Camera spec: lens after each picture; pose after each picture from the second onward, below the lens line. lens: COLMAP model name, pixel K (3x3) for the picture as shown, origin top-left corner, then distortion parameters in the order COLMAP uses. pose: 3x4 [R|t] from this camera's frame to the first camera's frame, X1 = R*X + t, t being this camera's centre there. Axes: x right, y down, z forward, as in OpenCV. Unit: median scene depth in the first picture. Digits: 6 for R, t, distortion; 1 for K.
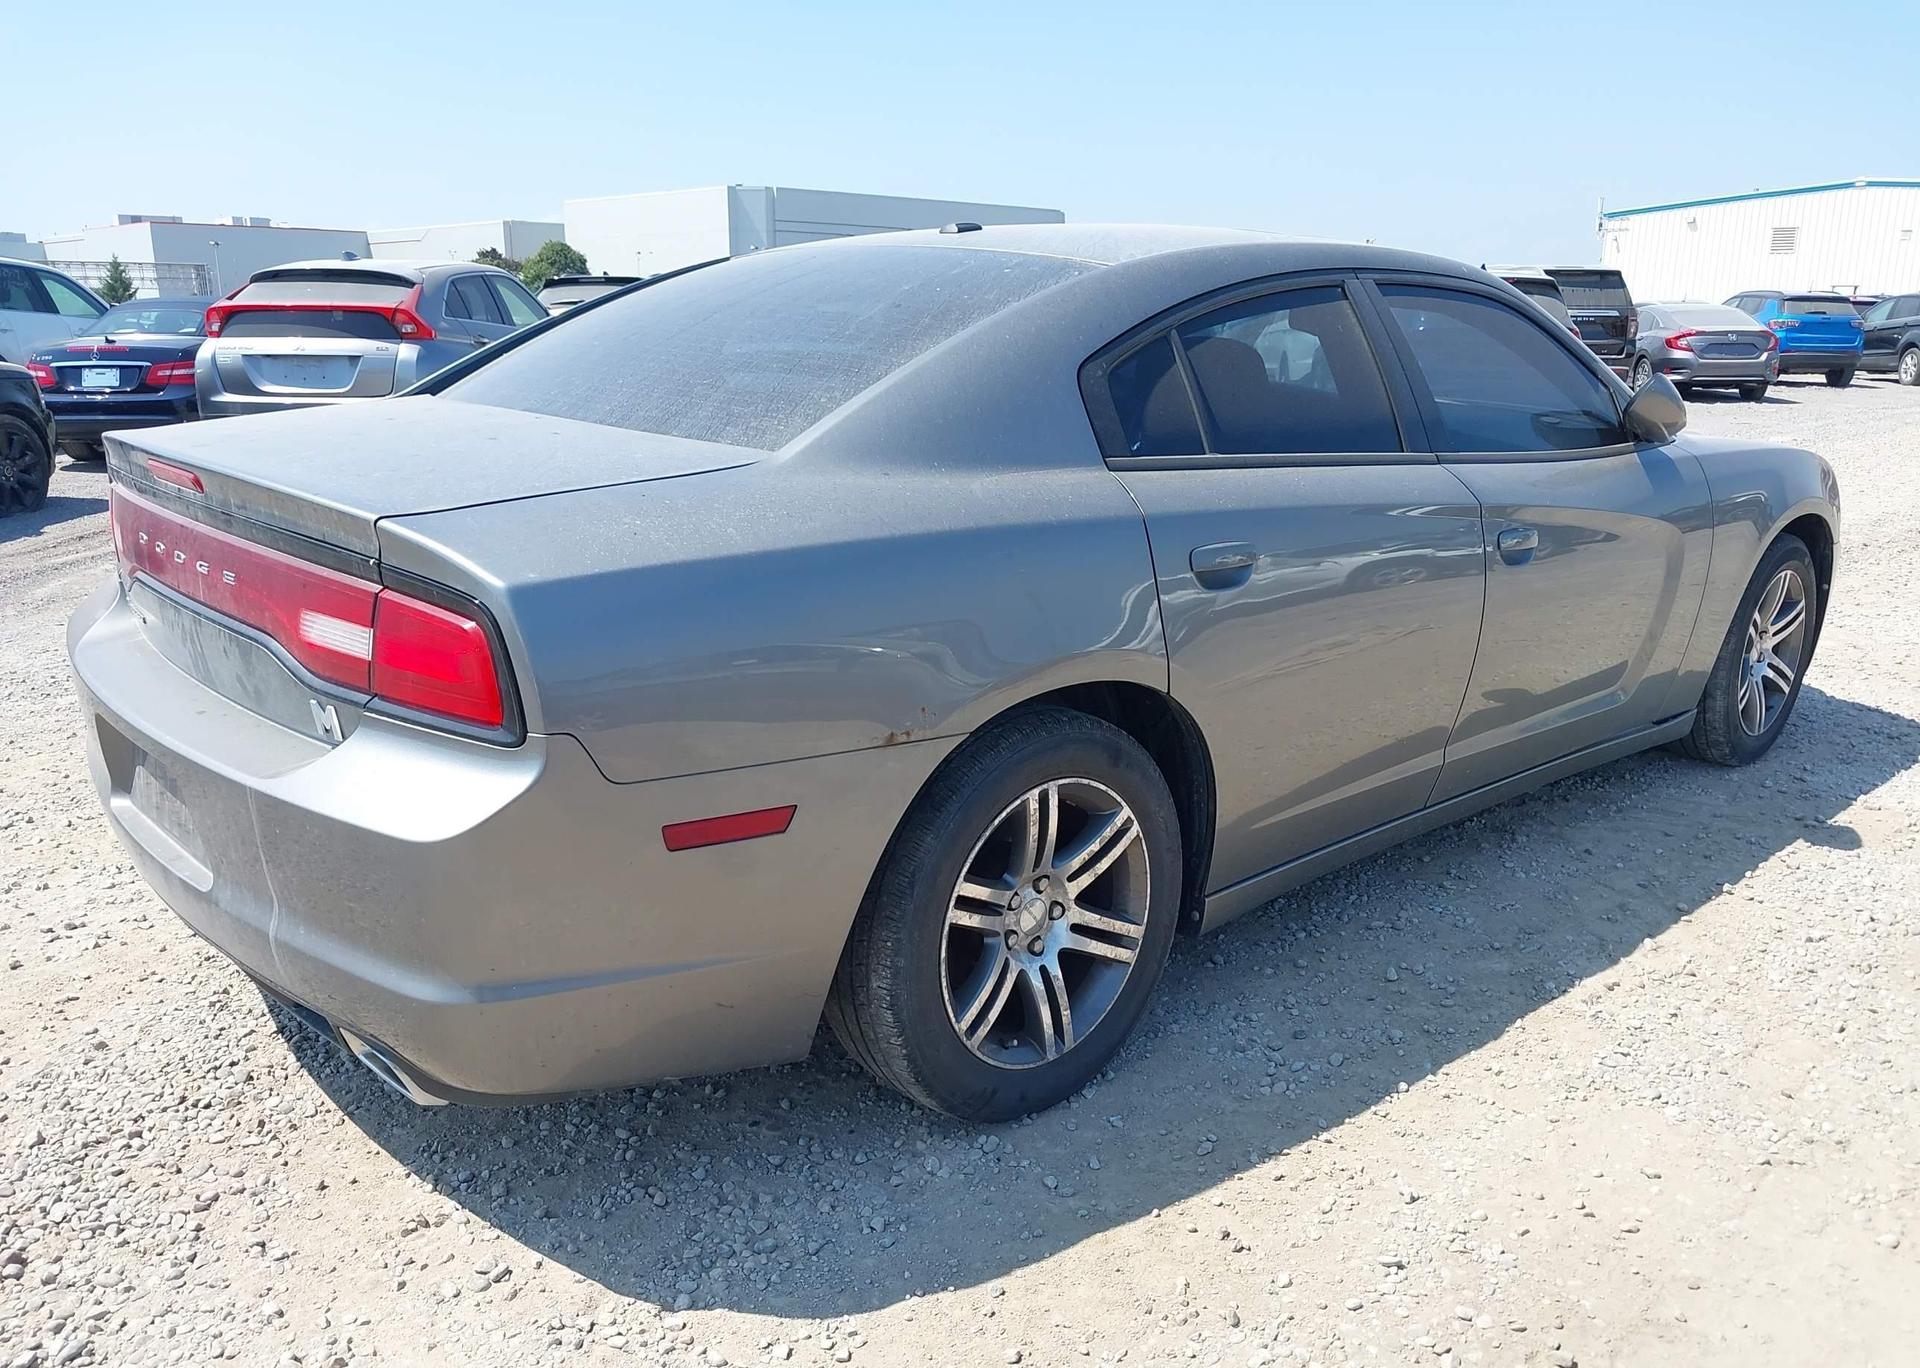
lens RADIAL K [[1565.2, 0, 978.3], [0, 1565.2, 695.9], [0, 0, 1]] dist [0.032800, -0.068921]
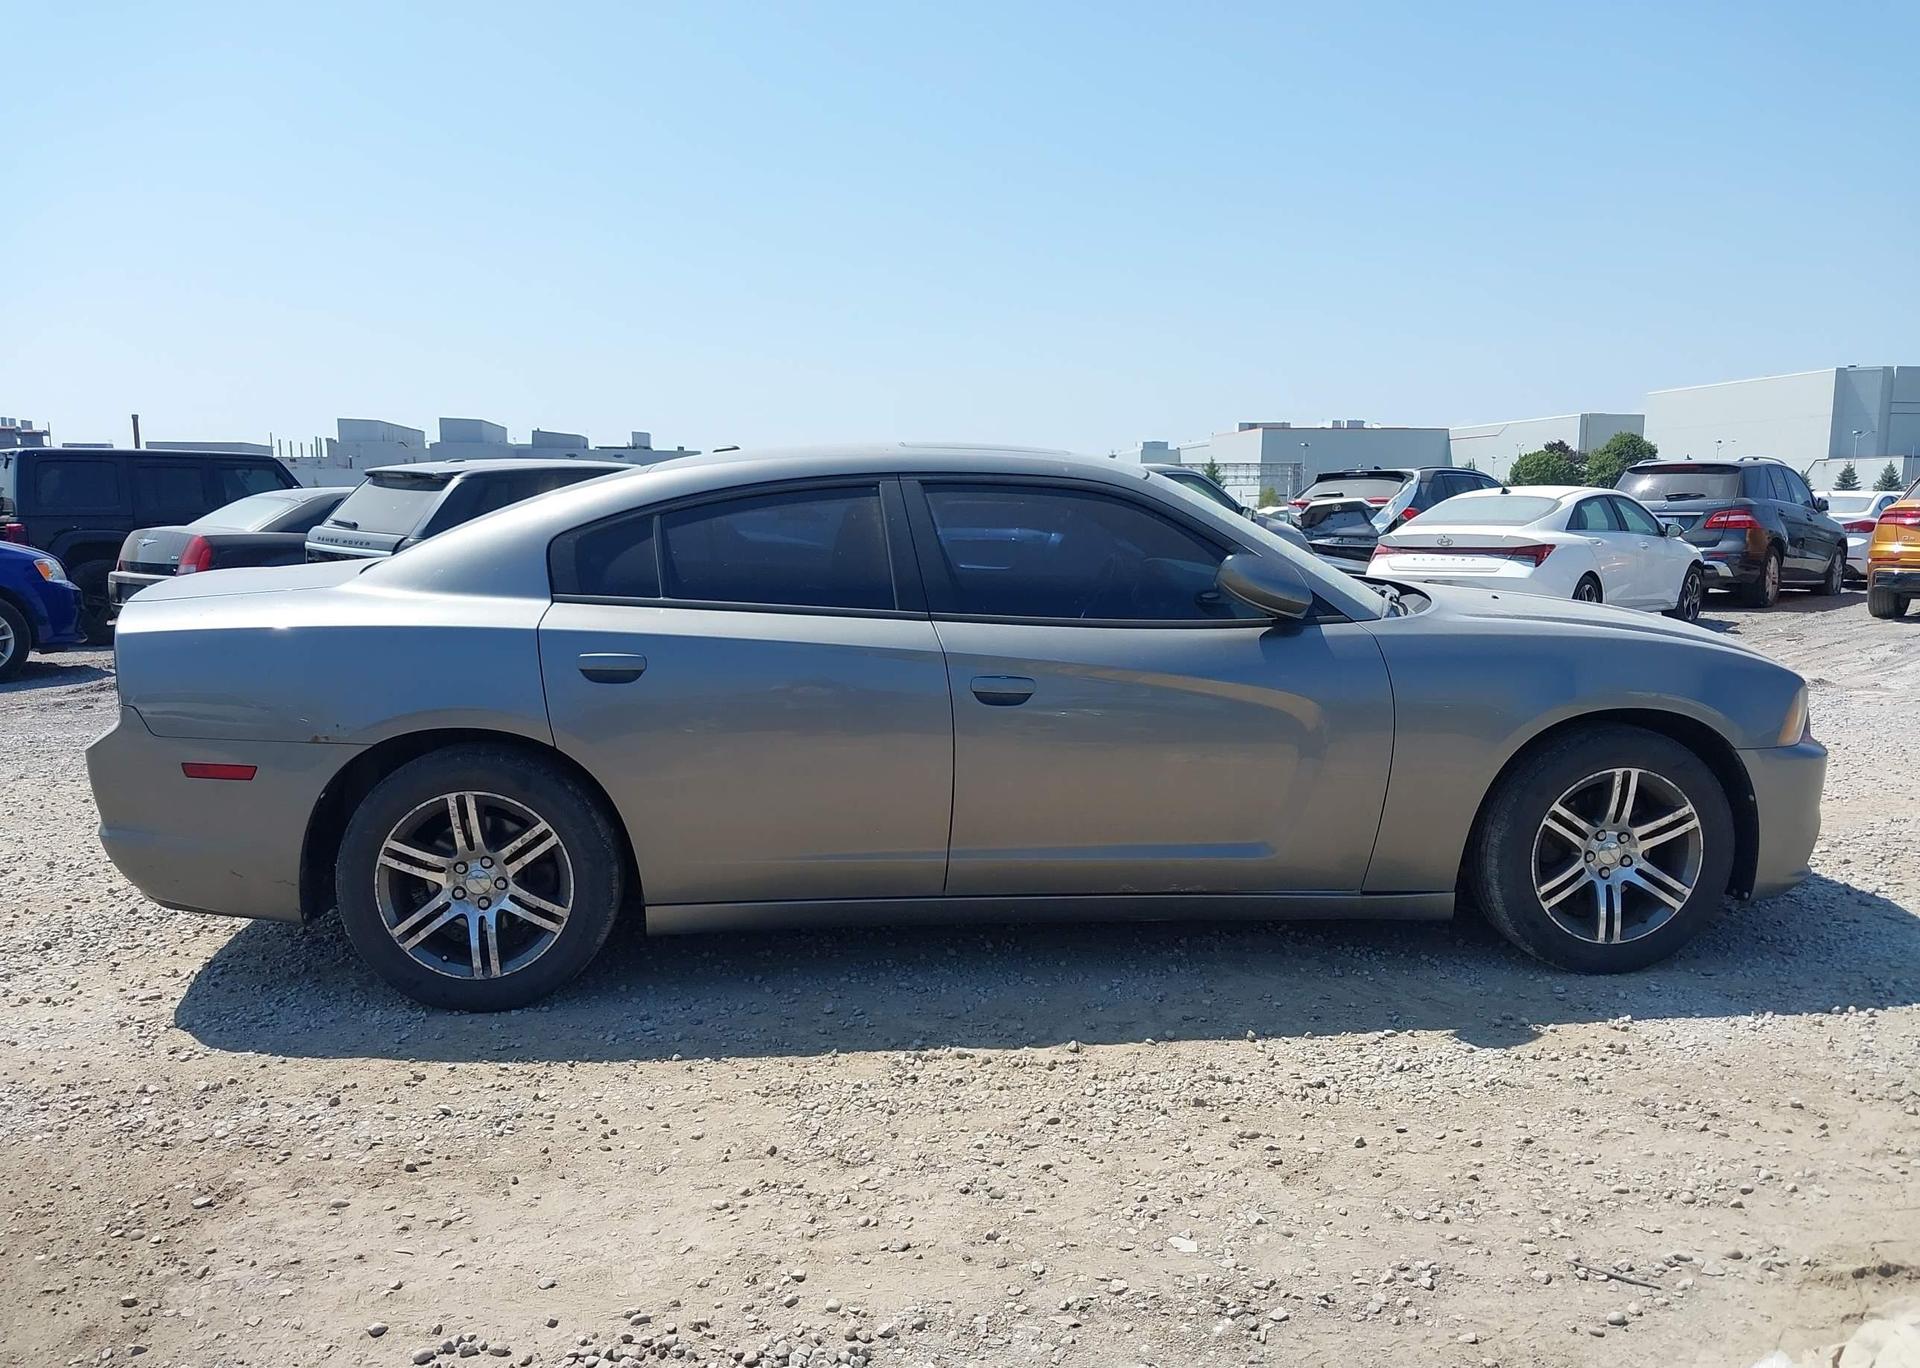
lens RADIAL K [[1565.2, 0, 969.5], [0, 1565.2, 680.9], [0, 0, 1]] dist [0.032800, -0.068921]
pose [[0.783243, 0.064945, -0.618315, 1.290335], [-0.142845, 0.986721, -0.077307, -0.004814], [0.605084, 0.148873, 0.782119, 0.043277]]
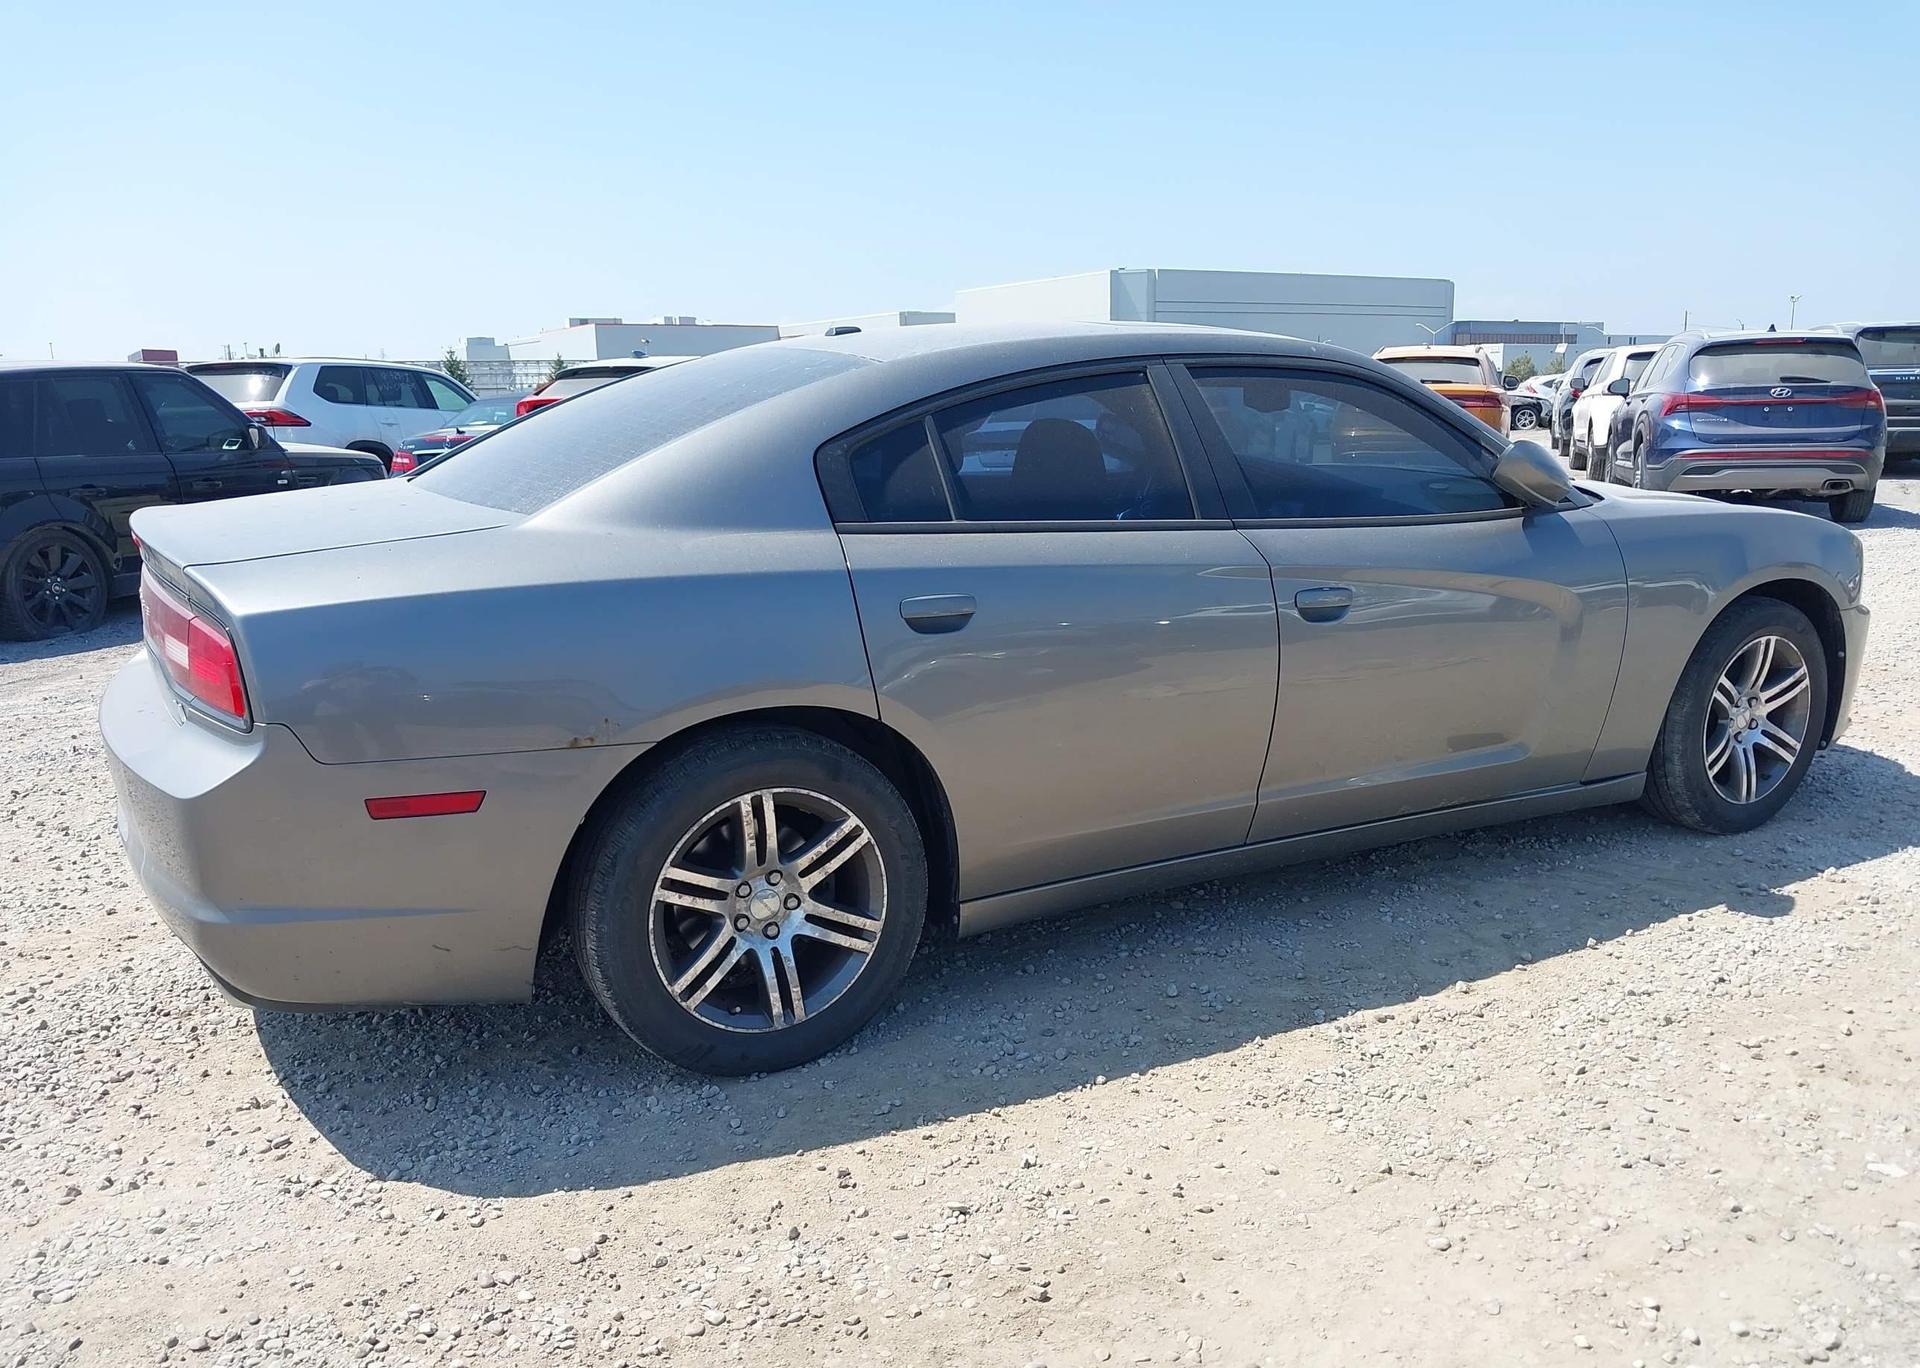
lens RADIAL K [[1565.2, 0, 974.6], [0, 1565.2, 673.7], [0, 0, 1]] dist [0.032800, -0.068921]
pose [[0.969618, 0.018942, -0.243890, 0.449849], [-0.033541, 0.997876, -0.055843, 0.025216], [0.242314, 0.062327, 0.968194, -0.119660]]
